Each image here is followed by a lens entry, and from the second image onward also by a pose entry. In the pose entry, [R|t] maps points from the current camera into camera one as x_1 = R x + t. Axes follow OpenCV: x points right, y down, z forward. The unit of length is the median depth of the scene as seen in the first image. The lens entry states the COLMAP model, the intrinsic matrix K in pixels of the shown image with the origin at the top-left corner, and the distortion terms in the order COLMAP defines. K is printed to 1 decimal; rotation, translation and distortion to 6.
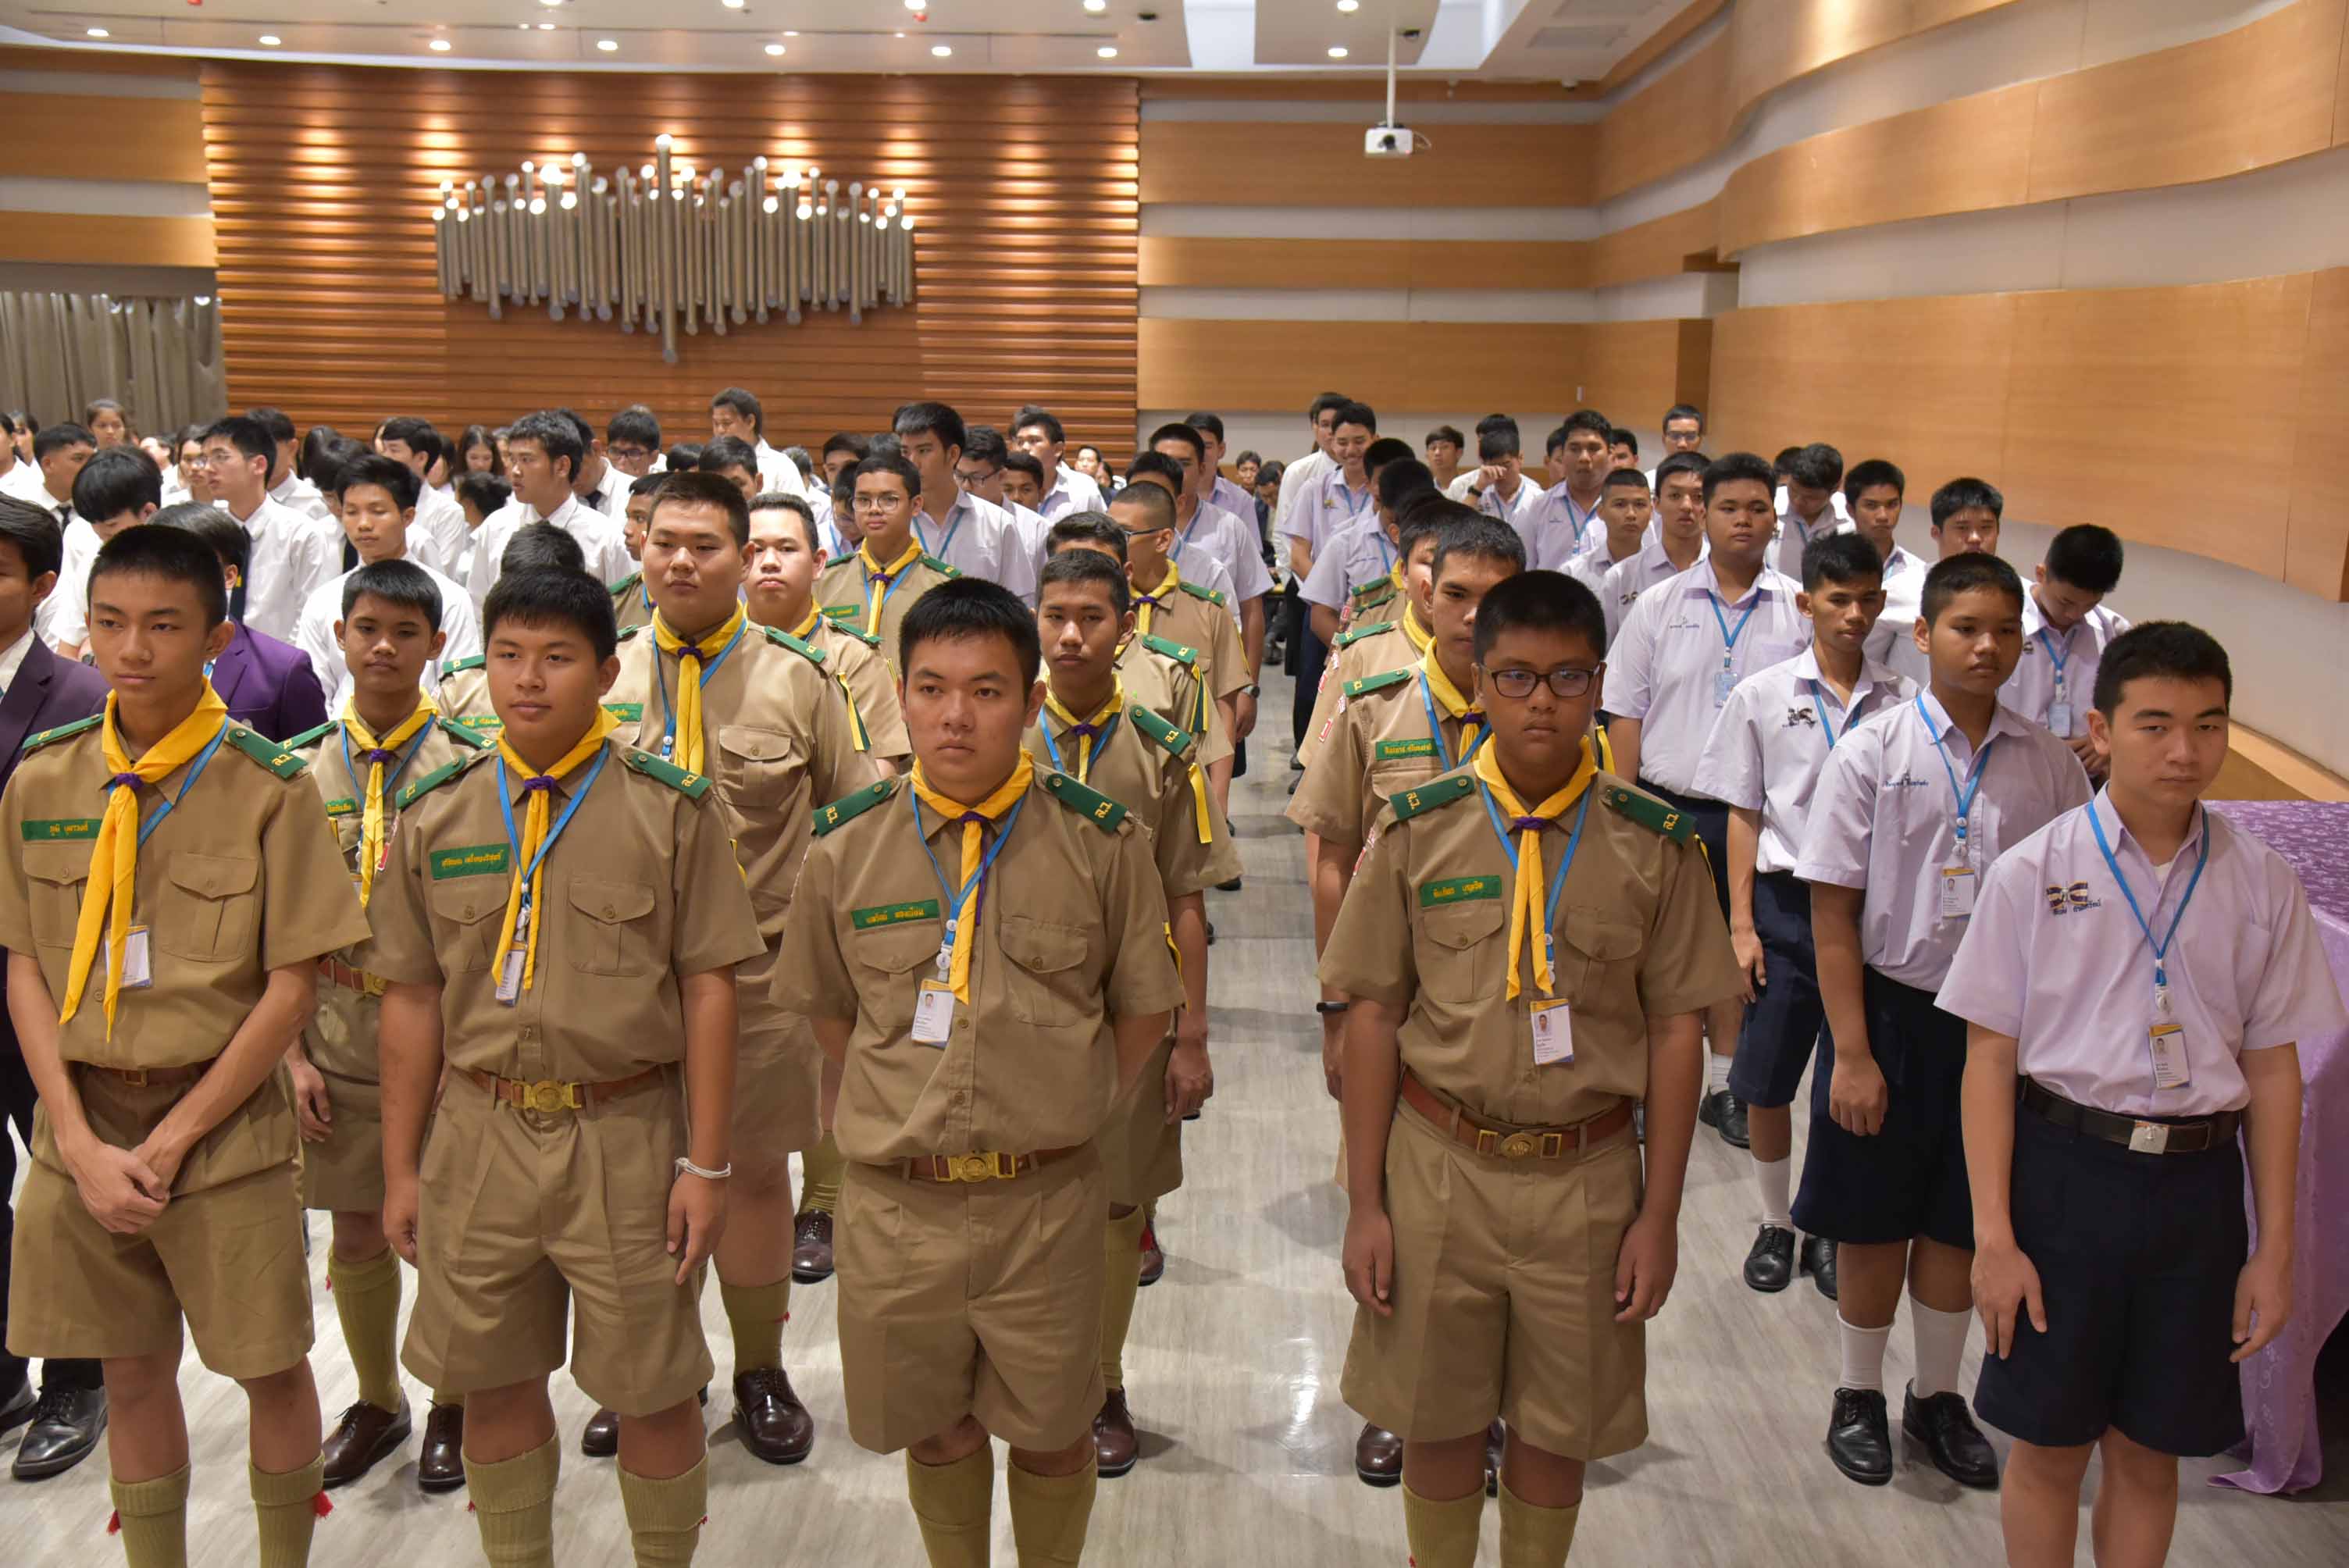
lens RADIAL K [[2584.3, 0, 1156.7], [0, 2584.3, 779.8], [0, 0, 1]] dist [0.089503, 0.000000]
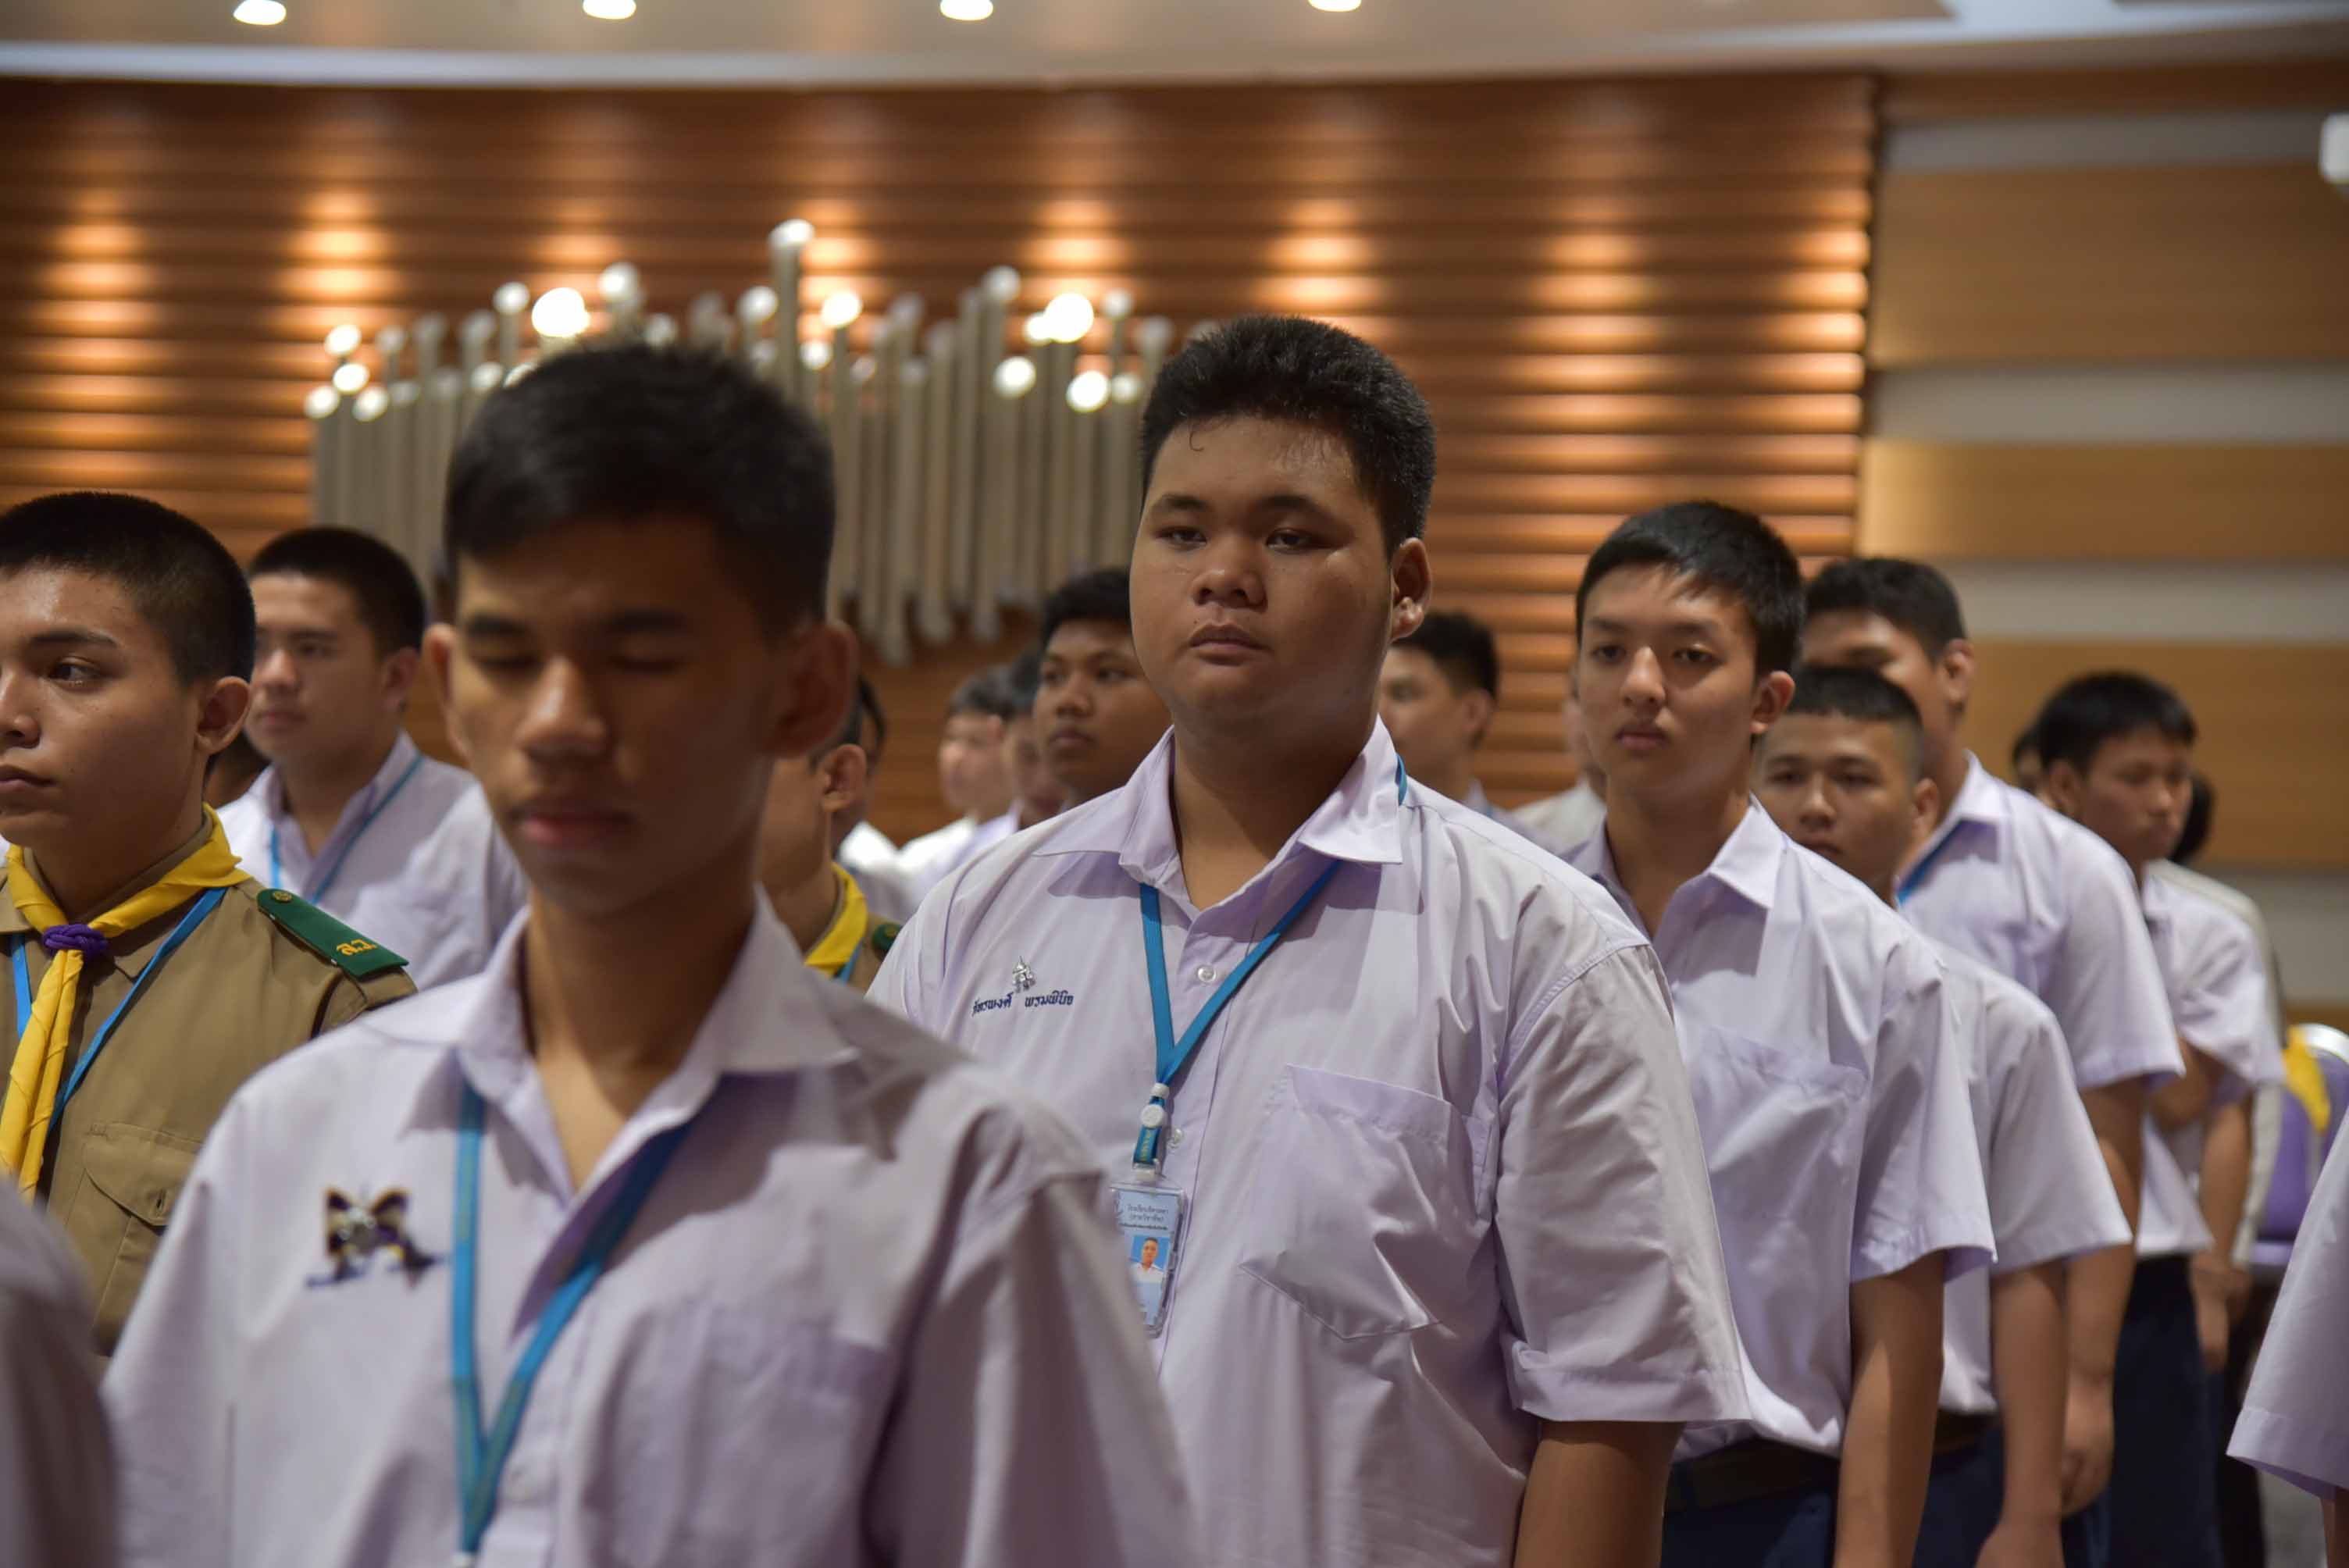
lens RADIAL K [[5308.9, 0, 1175.7], [0, 5308.9, 790.1], [0, 0, 1]] dist [0.868407, 0.000000]
pose [[0.967545, 0.015569, -0.252219, 0.107052], [-0.060943, 0.983016, -0.173104, 0.002885], [0.245240, 0.182857, 0.952061, 0.157300]]
